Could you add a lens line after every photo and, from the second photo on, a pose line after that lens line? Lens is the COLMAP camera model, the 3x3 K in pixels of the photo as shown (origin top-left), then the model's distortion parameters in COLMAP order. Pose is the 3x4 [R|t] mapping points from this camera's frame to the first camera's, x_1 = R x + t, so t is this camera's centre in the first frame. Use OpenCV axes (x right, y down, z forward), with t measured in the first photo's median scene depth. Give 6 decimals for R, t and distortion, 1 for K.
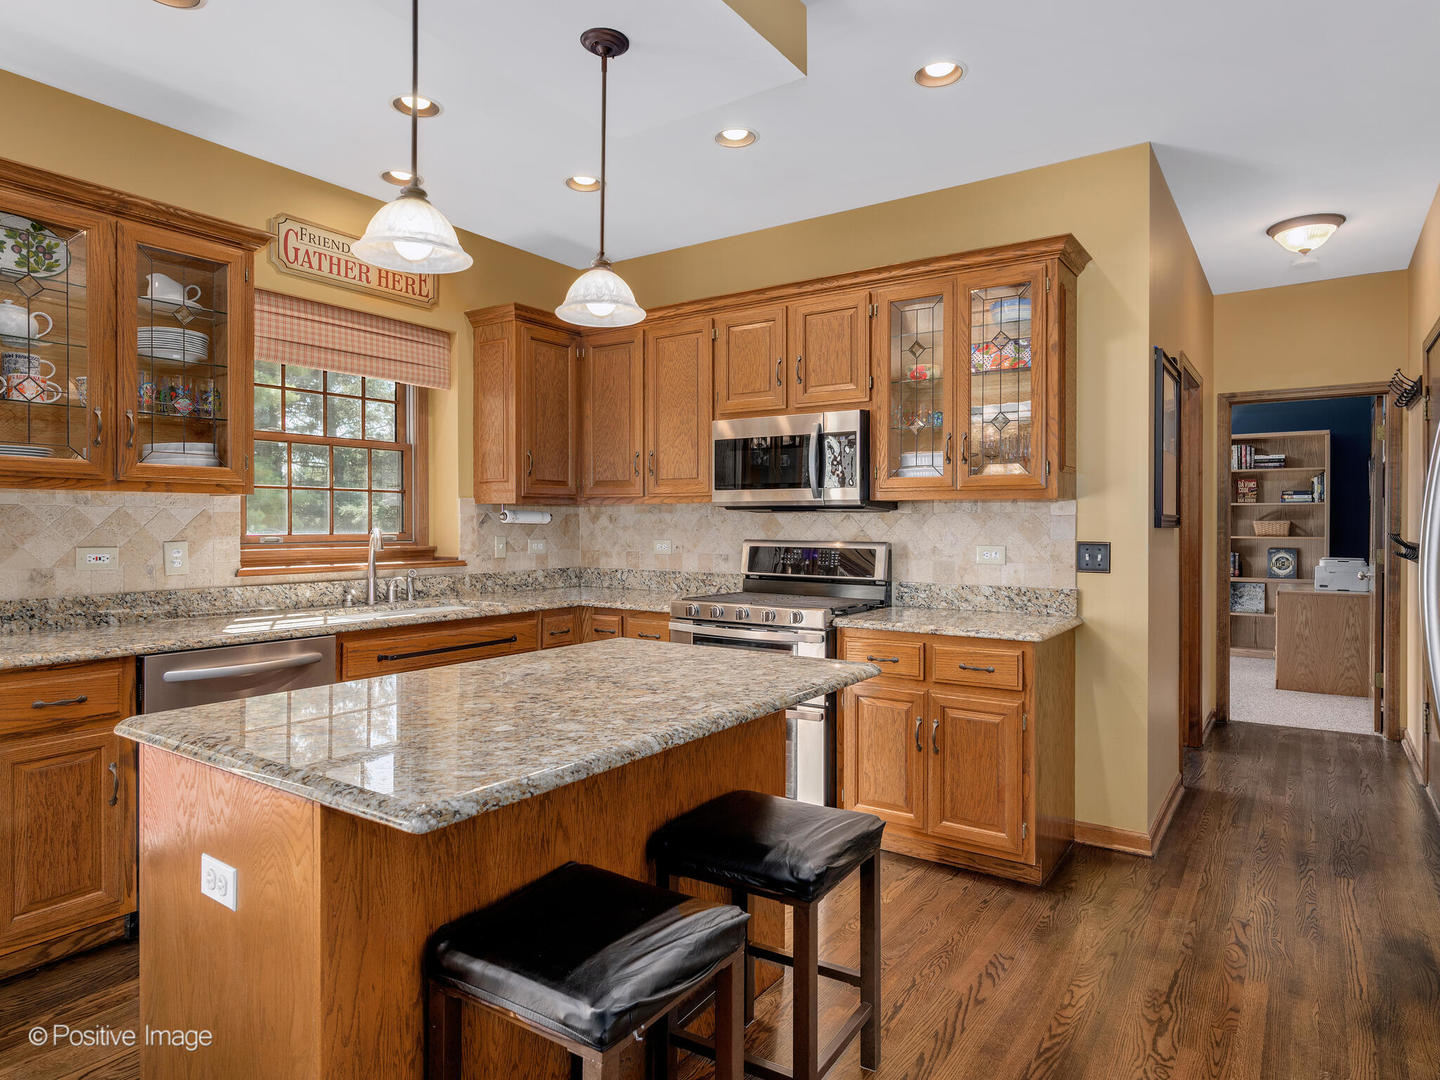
lens RADIAL K [[851.8, 0, 744.2], [0, 851.8, 527.7], [0, 0, 1]] dist [-0.005957, -0.003206]
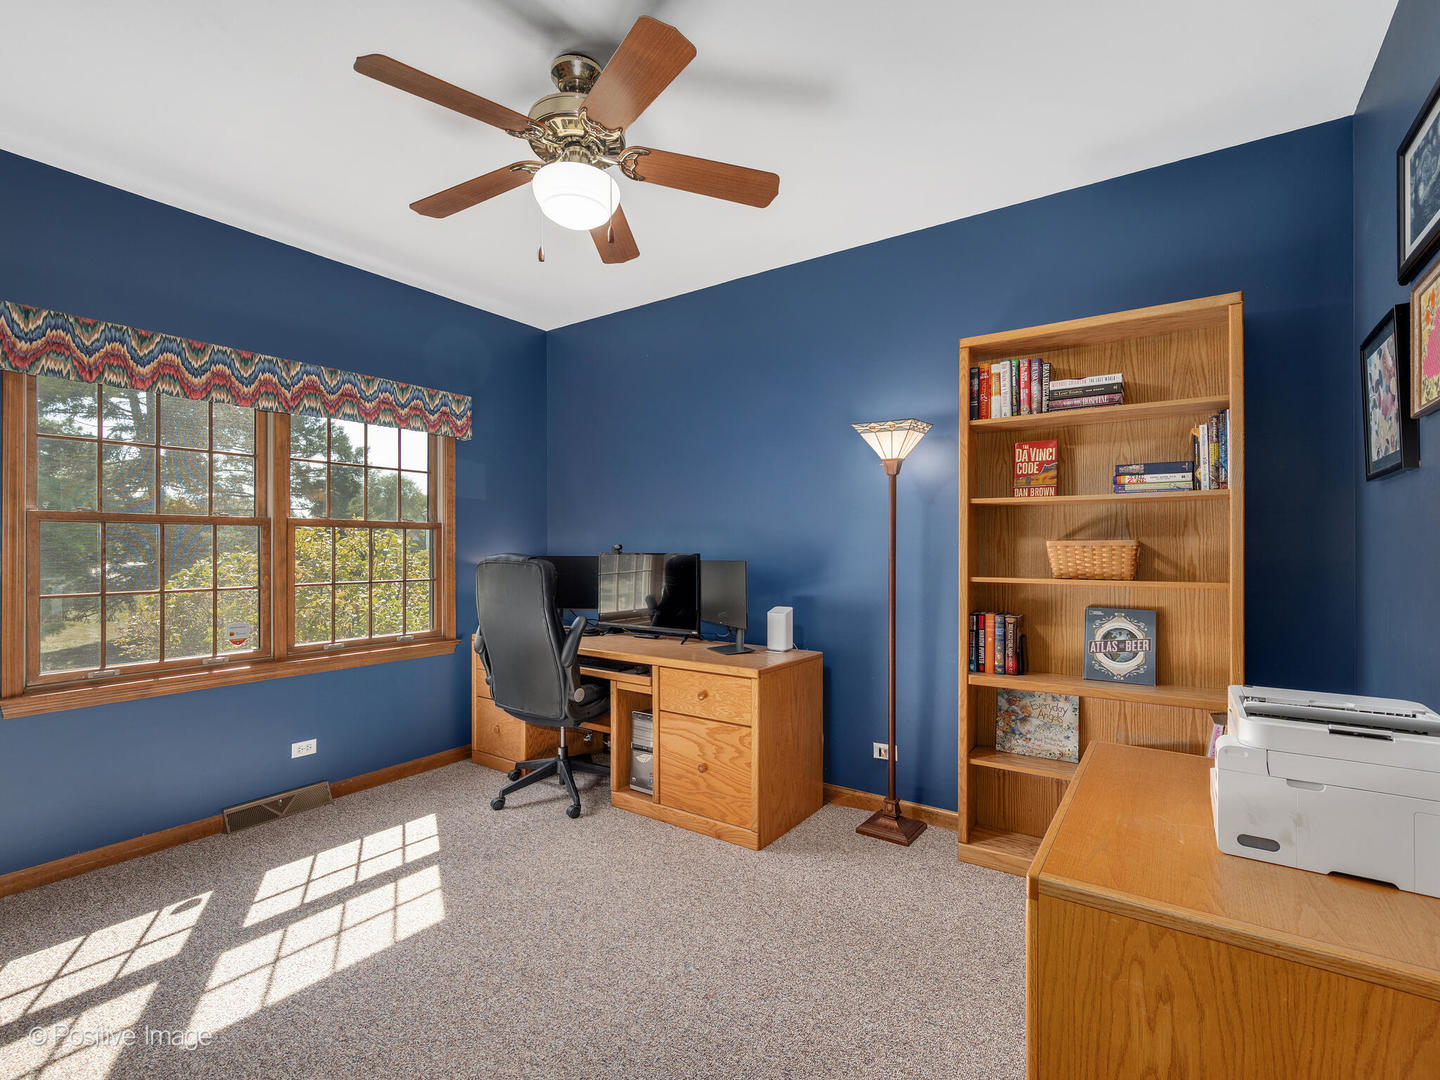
lens RADIAL K [[671.6, 0, 717.9], [0, 671.6, 540.0], [0, 0, 1]] dist [-0.002577, -0.000317]
pose [[0.999695, -0.004211, -0.024325, 0.728771], [0.003999, 0.999953, -0.008782, -0.009704], [0.024361, 0.008682, 0.999666, 1.093325]]
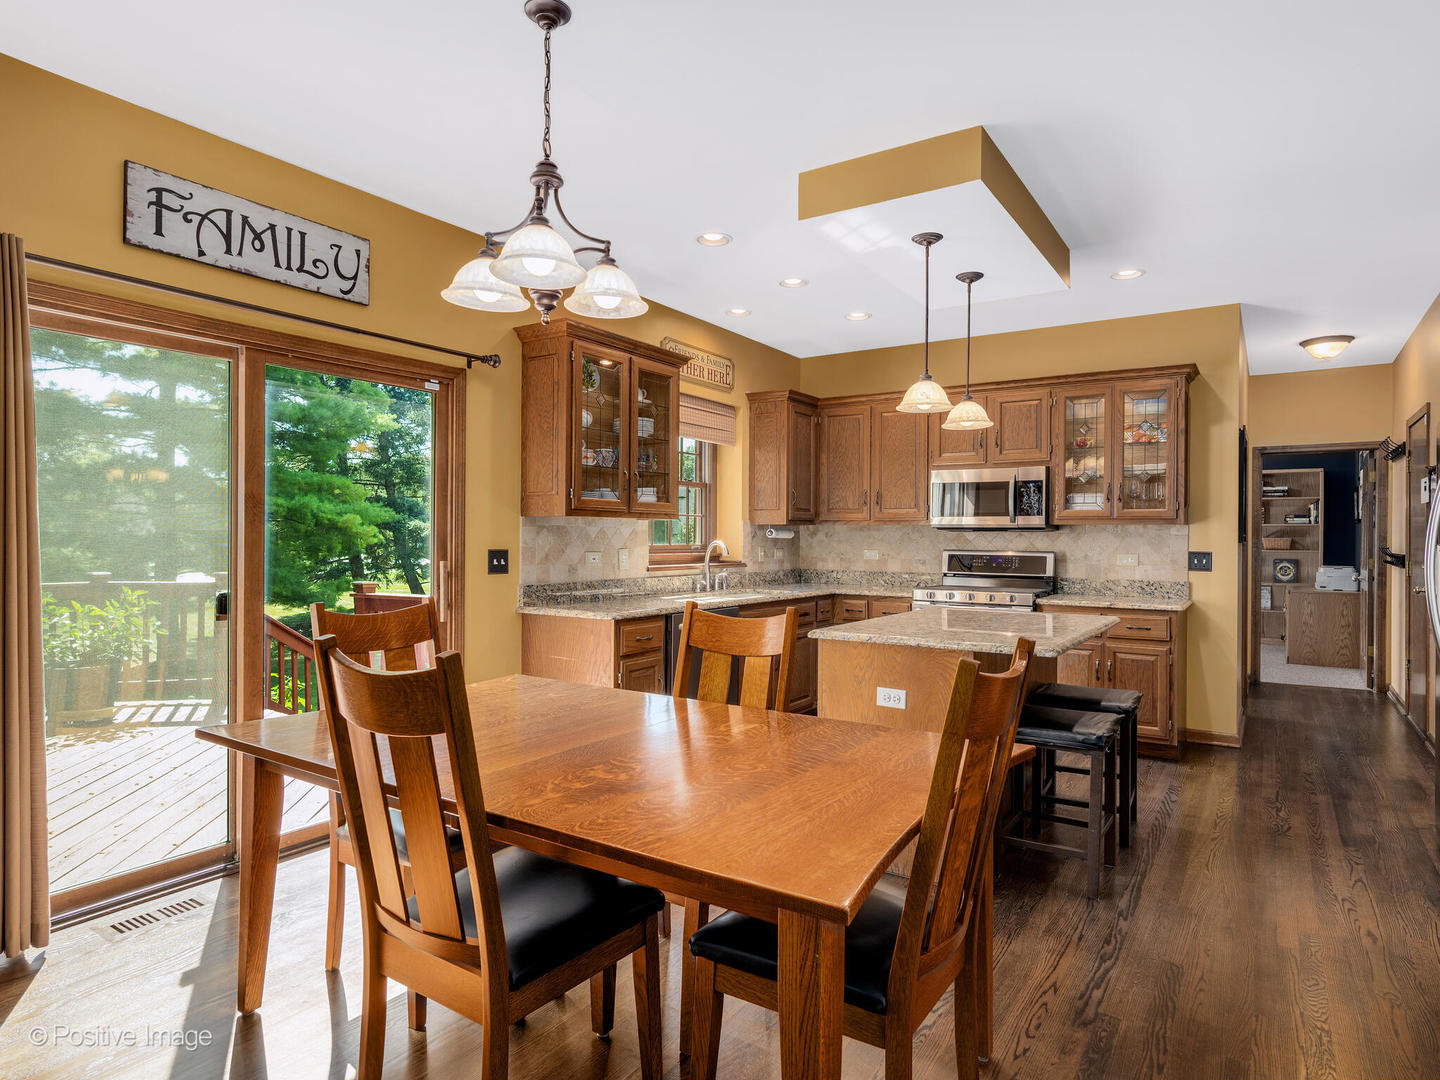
lens RADIAL K [[851.8, 0, 682.1], [0, 851.8, 539.7], [0, 0, 1]] dist [-0.005957, -0.003206]
pose [[0.999955, 0.004452, -0.008435, -0.435464], [-0.004466, 0.999989, -0.001683, 0.001214], [0.008427, 0.001720, 0.999963, -0.475229]]
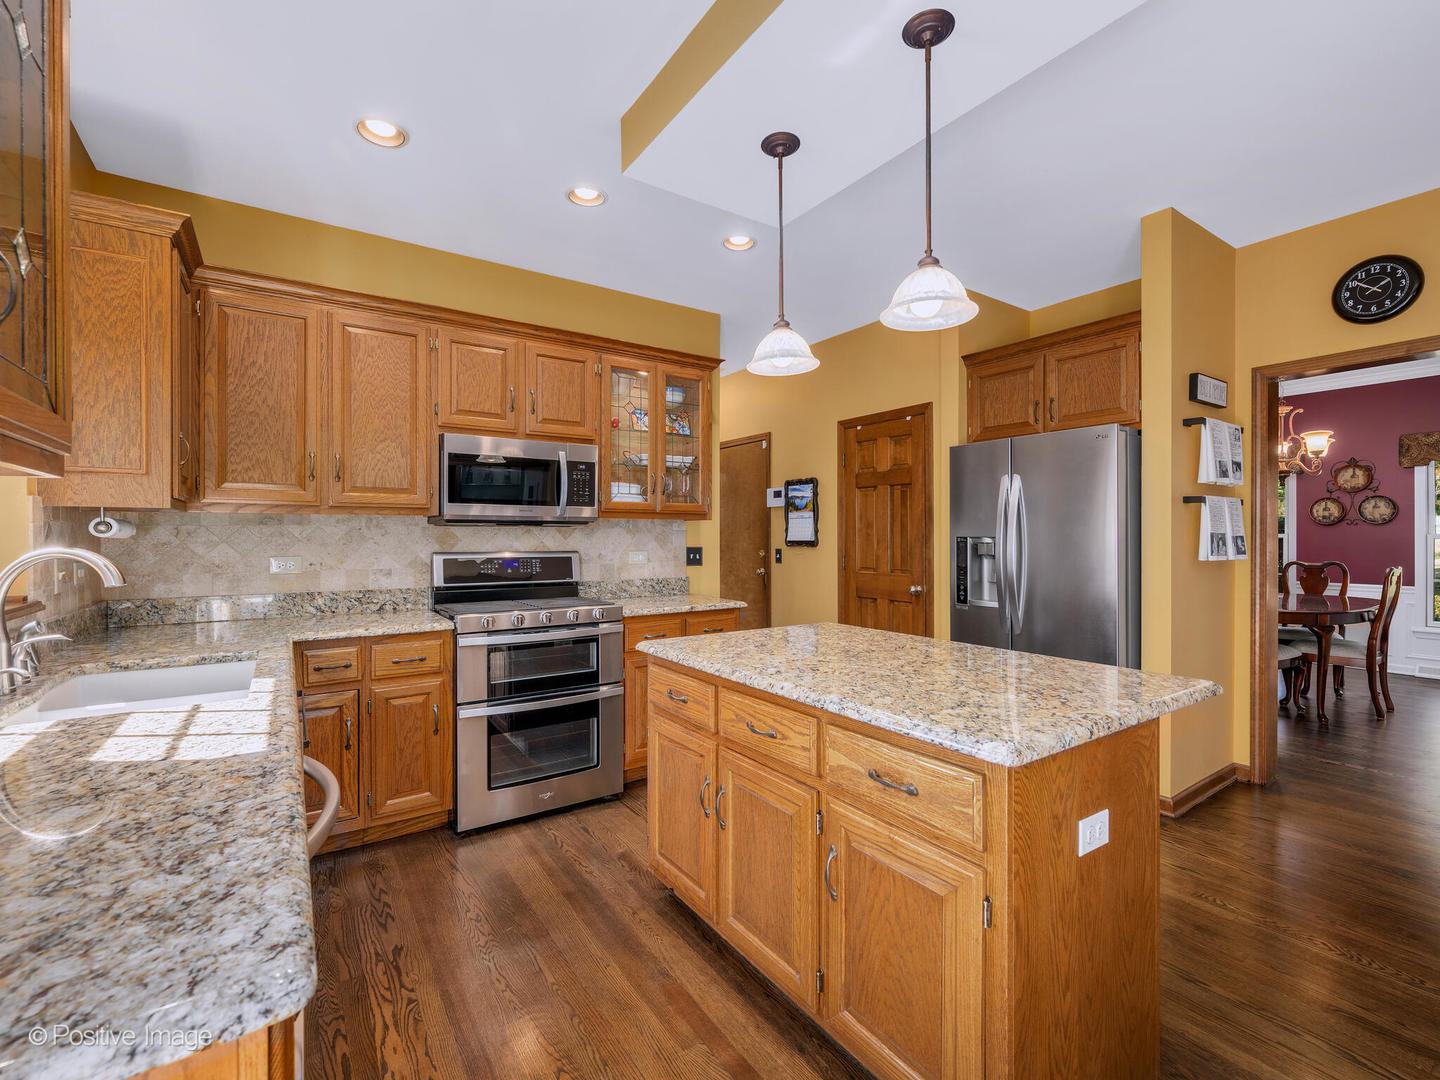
lens RADIAL K [[643.1, 0, 741.6], [0, 643.1, 536.4], [0, 0, 1]] dist [-0.002737, -0.000532]
pose [[0.360897, -0.005457, 0.932590, -0.567057], [0.005580, 0.999978, 0.003692, -0.005858], [-0.932589, 0.003871, 0.360920, 0.379768]]
